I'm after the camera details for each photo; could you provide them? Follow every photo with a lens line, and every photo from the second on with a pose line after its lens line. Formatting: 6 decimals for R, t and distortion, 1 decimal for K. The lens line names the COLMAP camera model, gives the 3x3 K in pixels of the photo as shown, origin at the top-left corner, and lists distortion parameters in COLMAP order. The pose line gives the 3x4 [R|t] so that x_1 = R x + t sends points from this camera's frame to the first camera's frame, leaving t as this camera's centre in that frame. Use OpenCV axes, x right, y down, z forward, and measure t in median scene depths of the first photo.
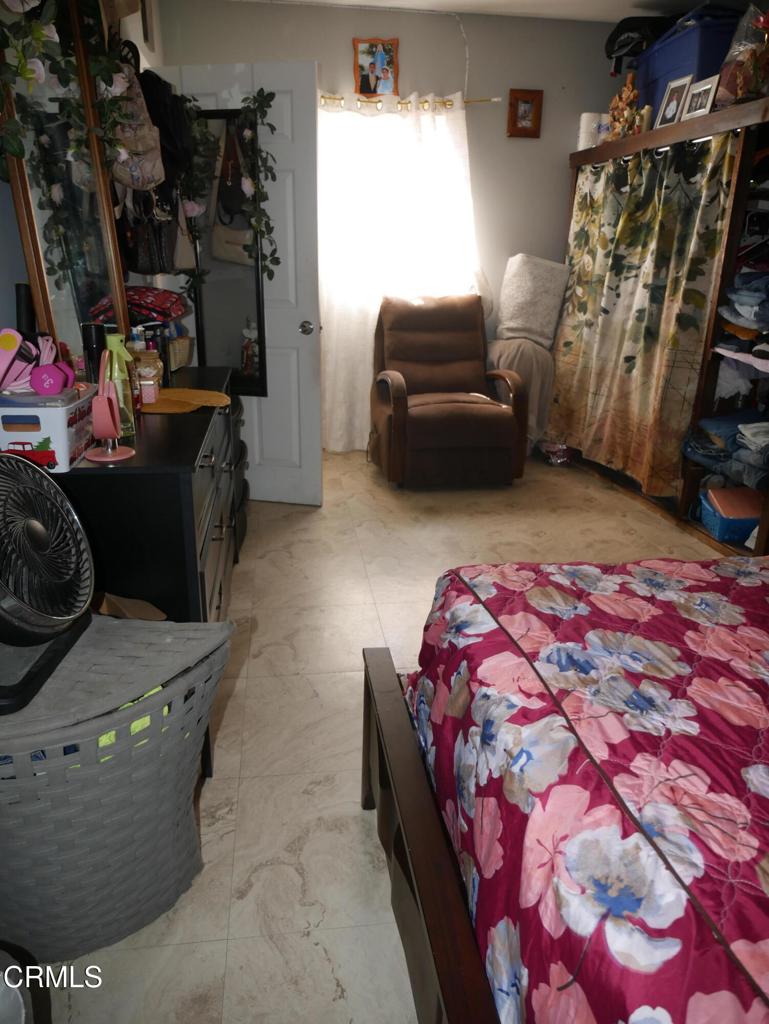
lens RADIAL K [[716.5, 0, 383.2], [0, 716.5, 516.0], [0, 0, 1]] dist [-0.042342, 0.020924]
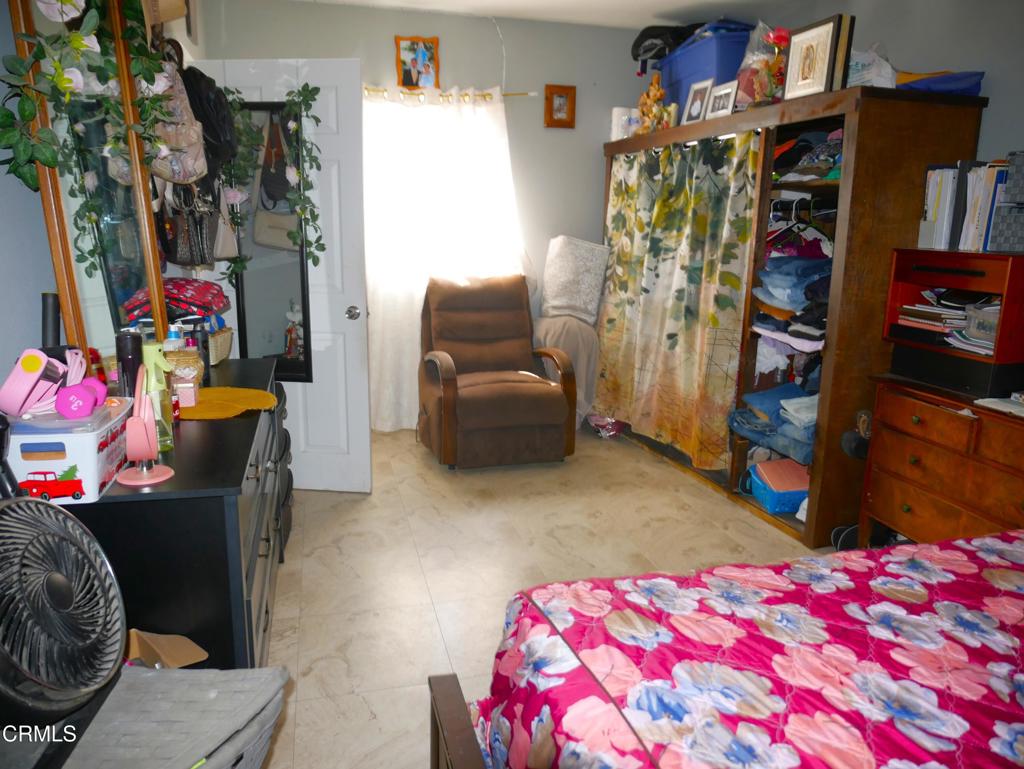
lens RADIAL K [[716.5, 0, 508.5], [0, 716.5, 384.0], [0, 0, 1]] dist [-0.042342, 0.020924]
pose [[0.992974, -0.024264, 0.115815, -0.012329], [0.038766, 0.991441, -0.124667, -0.038224], [-0.111798, 0.128280, 0.985416, 0.019107]]
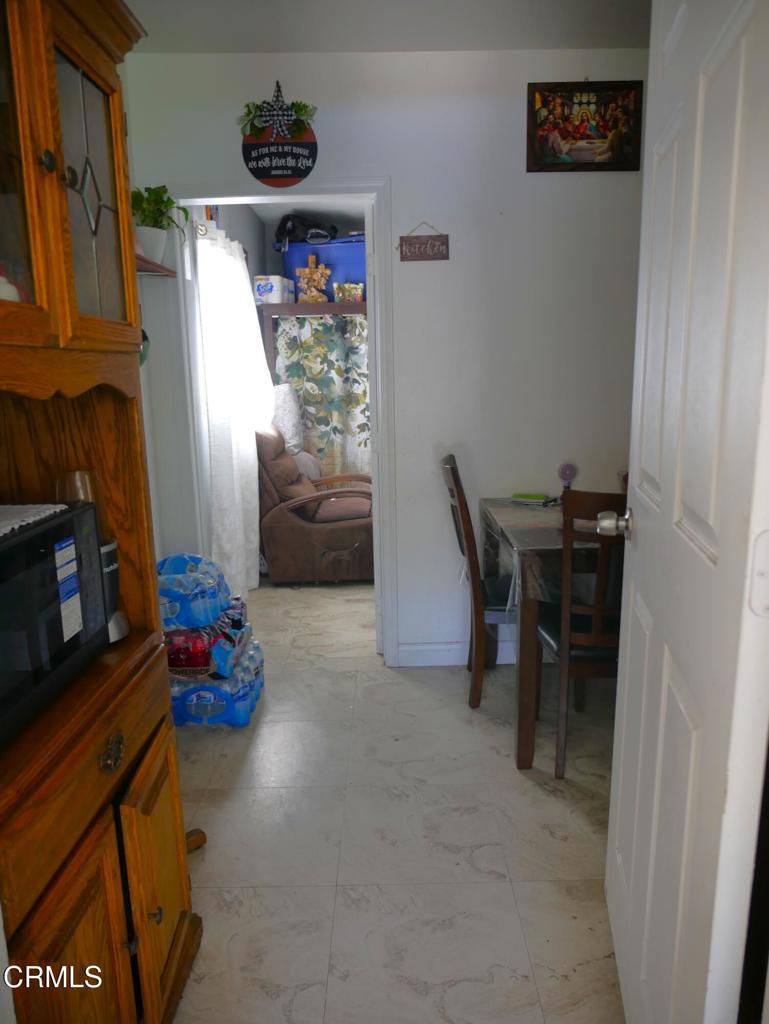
lens RADIAL K [[716.5, 0, 384.8], [0, 716.5, 509.2], [0, 0, 1]] dist [-0.042342, 0.020924]
pose [[0.134695, -0.199111, 0.970676, -1.294572], [0.375755, 0.916701, 0.135898, -0.367335], [-0.916878, 0.346432, 0.198292, 0.911581]]
